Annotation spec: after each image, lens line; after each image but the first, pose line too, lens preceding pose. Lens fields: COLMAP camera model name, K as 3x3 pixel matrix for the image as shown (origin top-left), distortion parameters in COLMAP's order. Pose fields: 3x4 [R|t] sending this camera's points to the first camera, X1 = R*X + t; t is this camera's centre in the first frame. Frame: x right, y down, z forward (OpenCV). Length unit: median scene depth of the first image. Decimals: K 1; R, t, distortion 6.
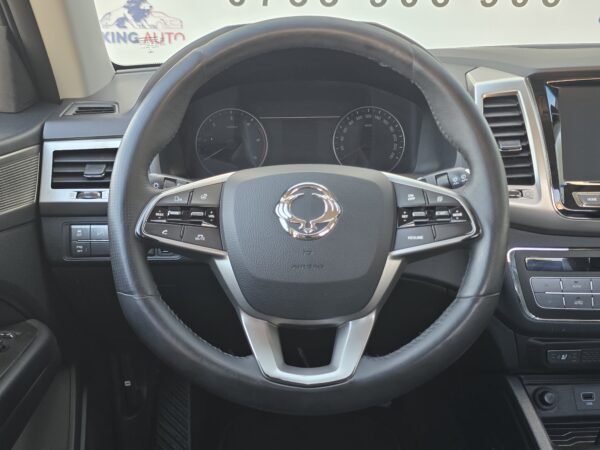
lens RADIAL K [[594.1, 0, 300.0], [0, 594.1, 225.0], [0, 0, 1]] dist [0.078503, -0.170064]
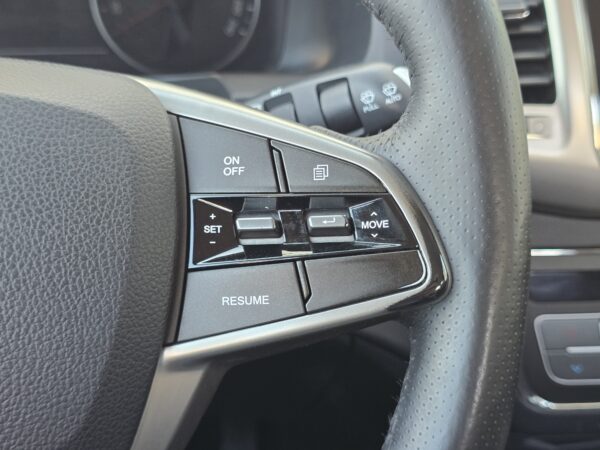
lens RADIAL K [[824.6, 0, 300.3], [0, 824.6, 231.3], [0, 0, 1]] dist [0.163339, -0.585208]
pose [[0.985280, -0.035270, 0.167273, 0.148838], [0.013931, 0.991796, 0.127066, -0.067696], [-0.170383, -0.122865, 0.977688, 0.568746]]
